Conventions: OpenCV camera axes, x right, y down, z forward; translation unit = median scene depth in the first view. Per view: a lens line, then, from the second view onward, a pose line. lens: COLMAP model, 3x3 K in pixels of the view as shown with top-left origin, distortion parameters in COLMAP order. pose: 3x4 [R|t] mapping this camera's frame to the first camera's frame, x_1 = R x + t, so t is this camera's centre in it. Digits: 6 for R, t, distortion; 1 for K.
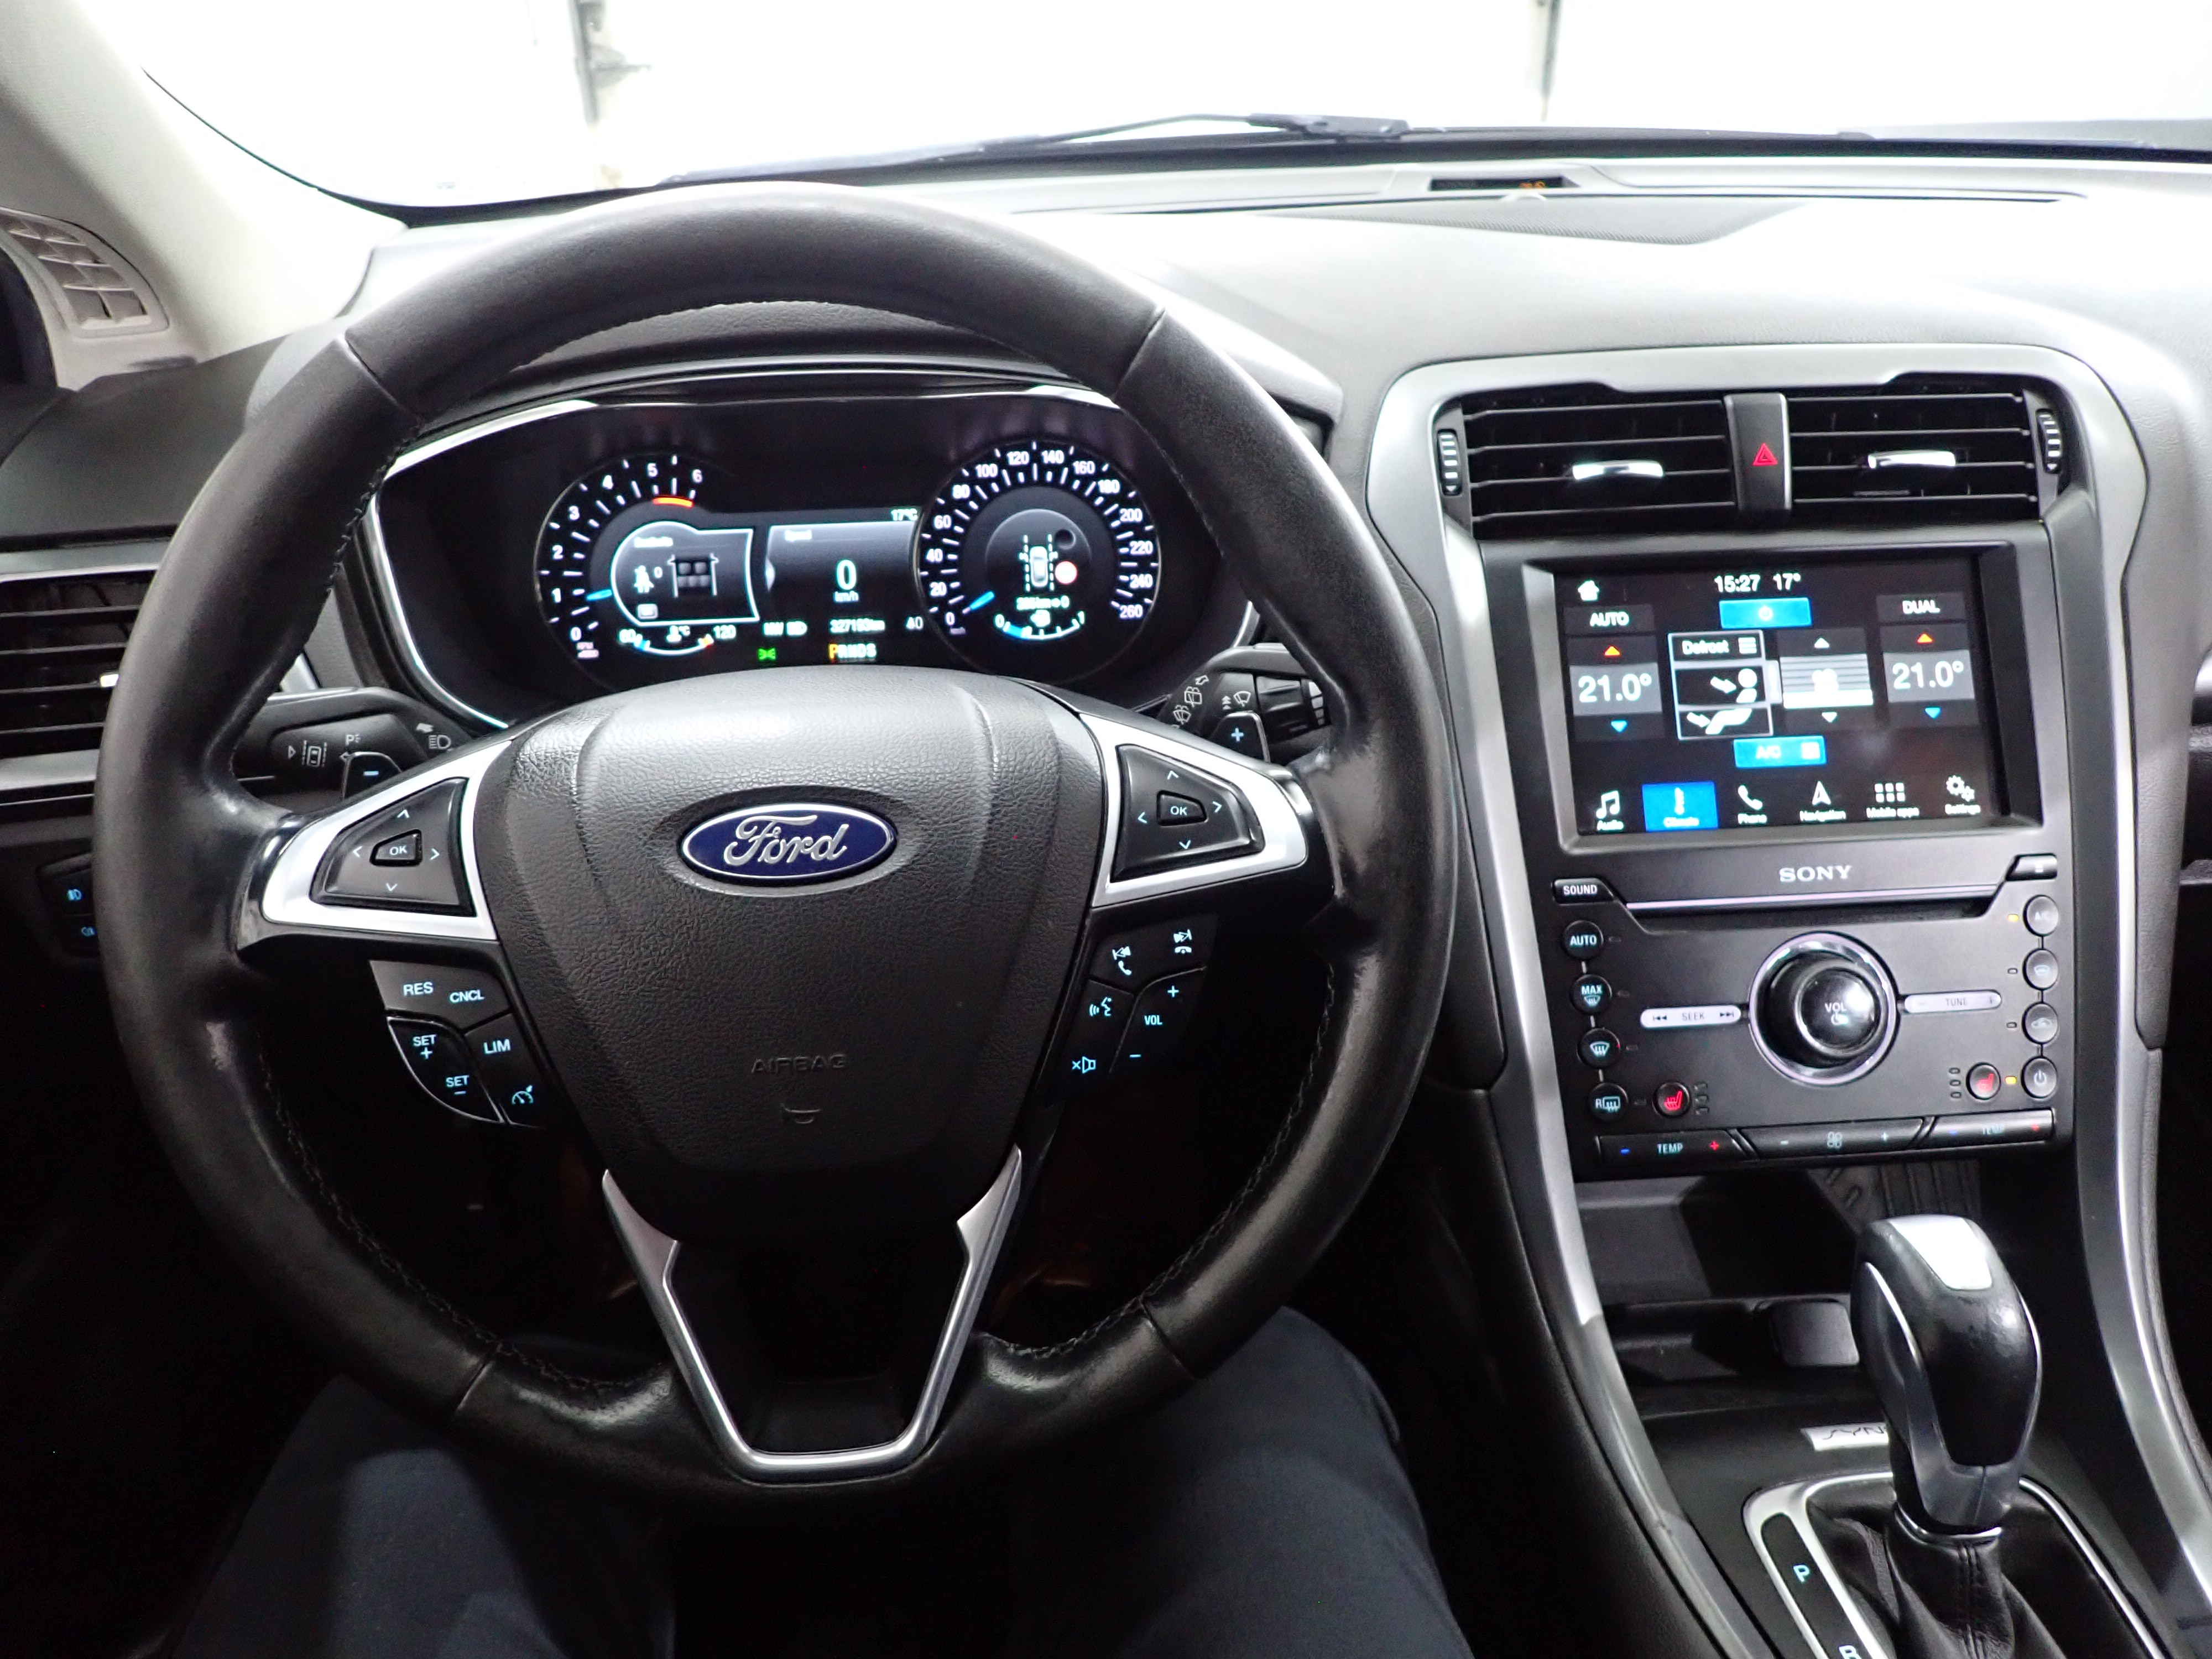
lens RADIAL K [[1611.0, 0, 1108.1], [0, 1611.0, 828.8], [0, 0, 1]] dist [0.004030, -0.010085]
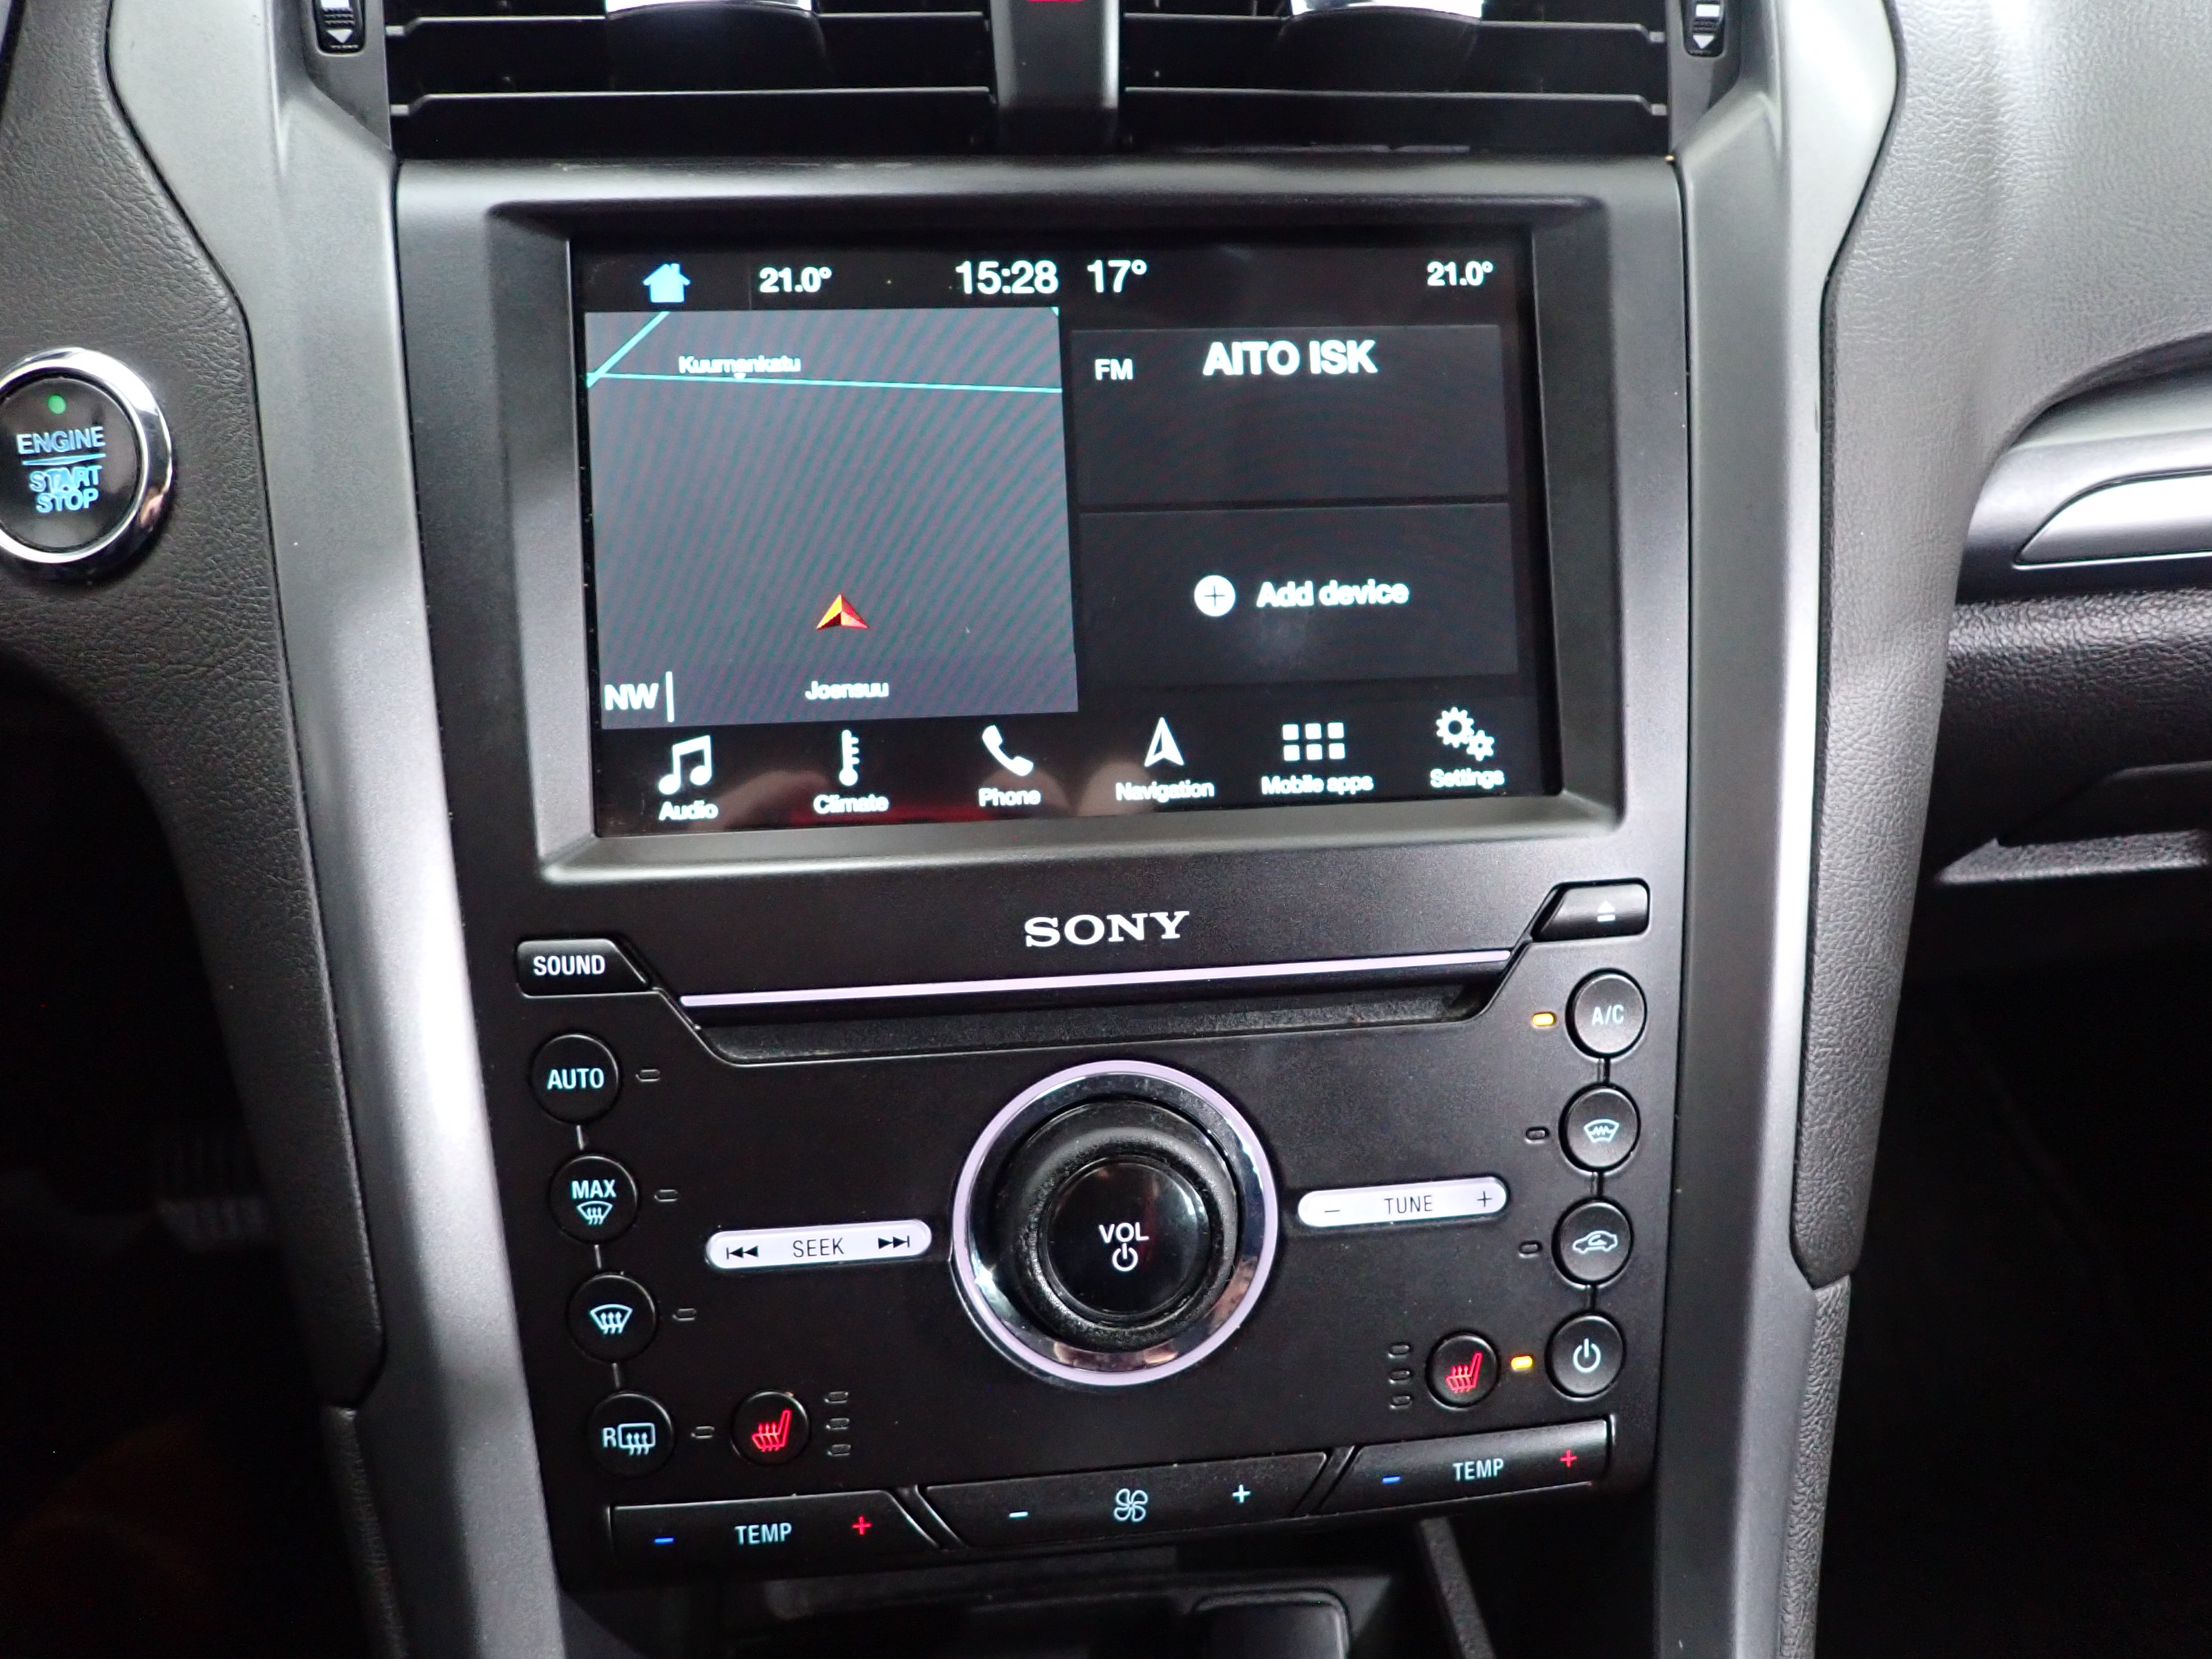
lens RADIAL K [[1611.0, 0, 1108.3], [0, 1611.0, 831.6], [0, 0, 1]] dist [0.004030, -0.010085]
pose [[0.998553, 0.005169, 0.053520, 0.408938], [-0.010281, 0.995359, 0.095680, -0.041356], [-0.052777, -0.096092, 0.993972, 0.547854]]
